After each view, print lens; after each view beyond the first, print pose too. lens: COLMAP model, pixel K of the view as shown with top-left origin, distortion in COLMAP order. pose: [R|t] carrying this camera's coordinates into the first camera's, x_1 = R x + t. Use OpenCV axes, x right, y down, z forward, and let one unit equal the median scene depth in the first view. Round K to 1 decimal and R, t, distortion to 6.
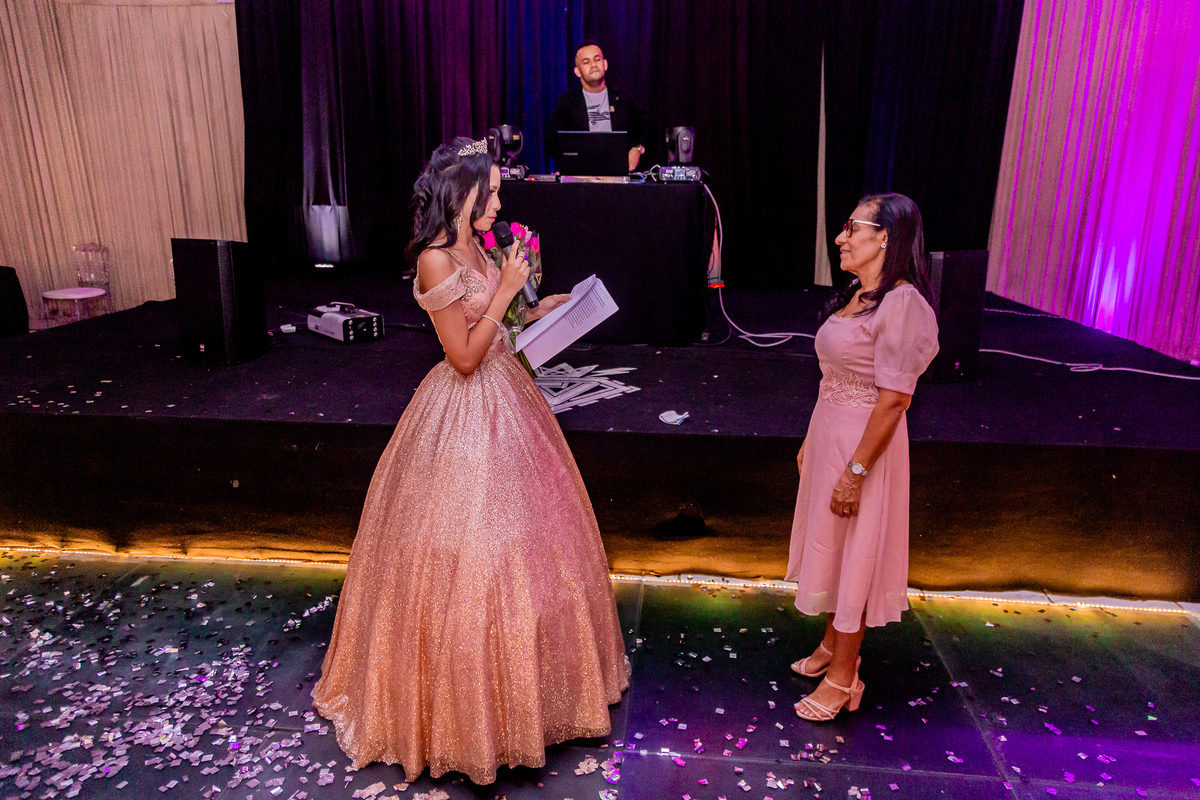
lens RADIAL K [[840.6, 0, 608.4], [0, 840.6, 394.1], [0, 0, 1]] dist [0.010465, 0.005658]
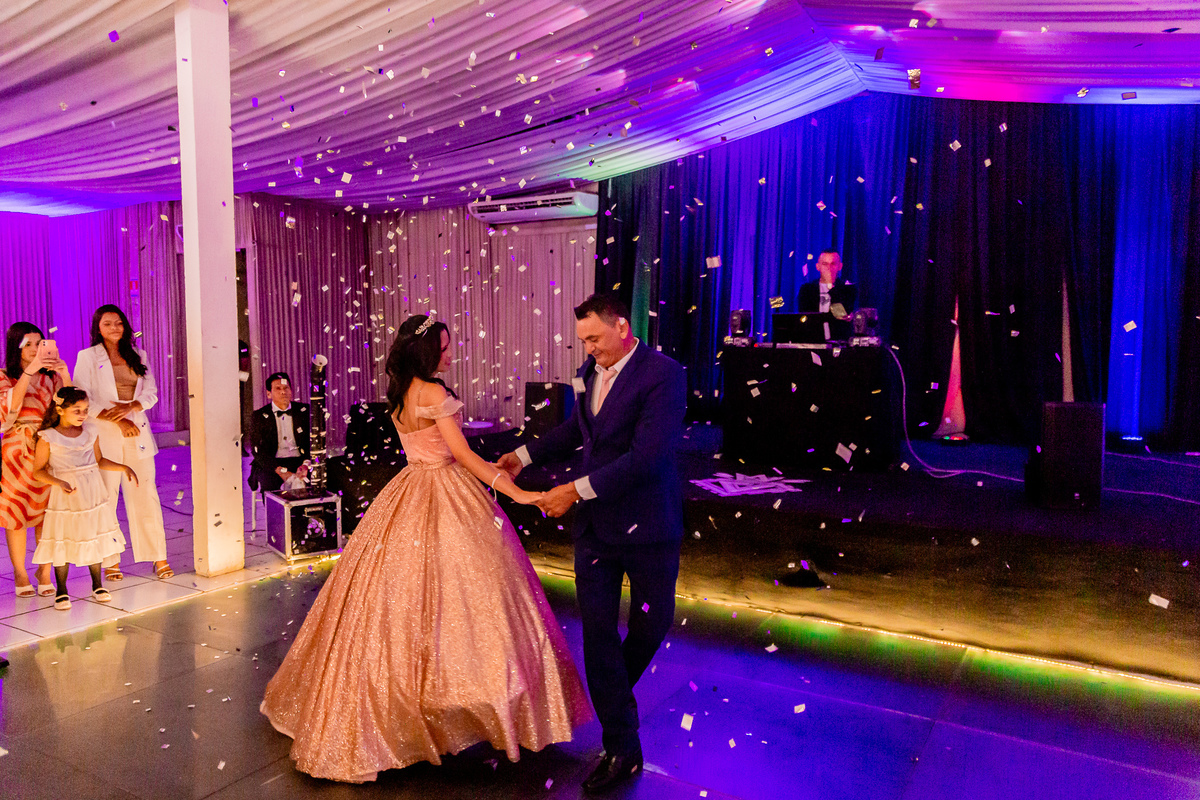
lens RADIAL K [[840.6, 0, 587.1], [0, 840.6, 407.8], [0, 0, 1]] dist [0.010465, 0.005658]
pose [[0.906010, 0.031304, -0.422096, 0.272379], [-0.107140, 0.981744, -0.157161, 0.106015], [0.409471, 0.187613, 0.892824, -0.382993]]
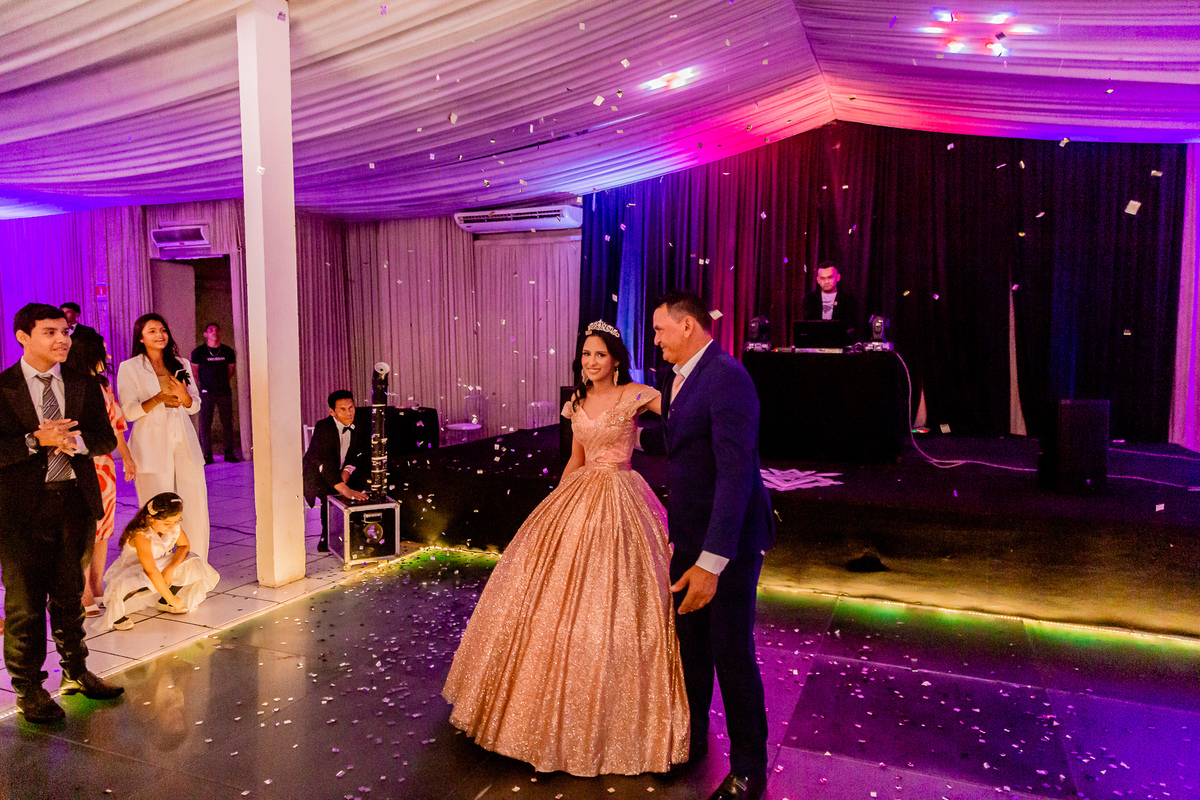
lens RADIAL K [[783.2, 0, 609.8], [0, 783.2, 403.4], [0, 0, 1]] dist [0.011146, -0.002299]
pose [[0.956457, 0.016540, -0.291405, 0.040394], [-0.069640, 0.982490, -0.172811, 0.115543], [0.283444, 0.185579, 0.940861, -0.445218]]
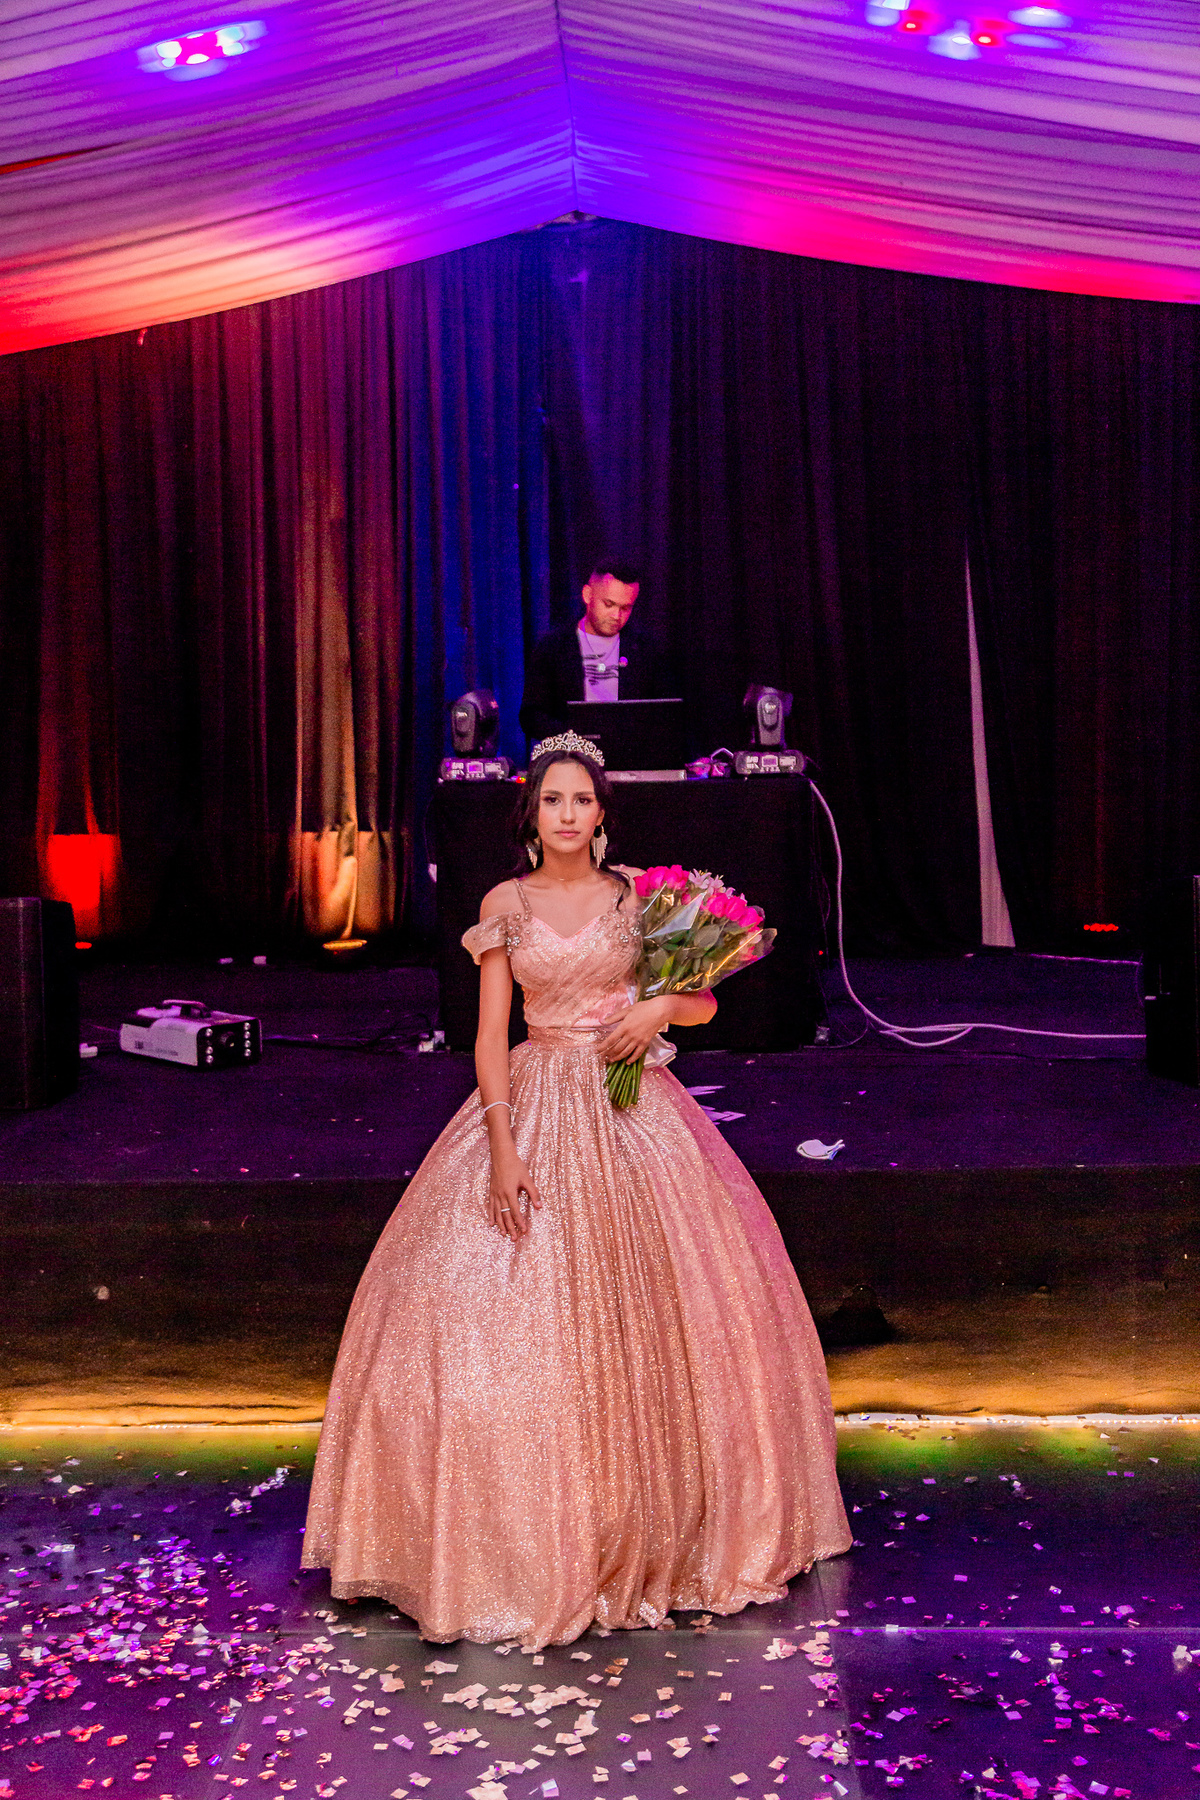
lens RADIAL K [[1787.4, 0, 586.5], [0, 1787.4, 902.2], [0, 0, 1]] dist [0.016904, 0.000000]
pose [[0.998310, -0.036113, 0.045527, -0.115820], [0.043301, 0.984775, -0.168355, 0.049051], [-0.038755, 0.170041, 0.984675, -0.254083]]
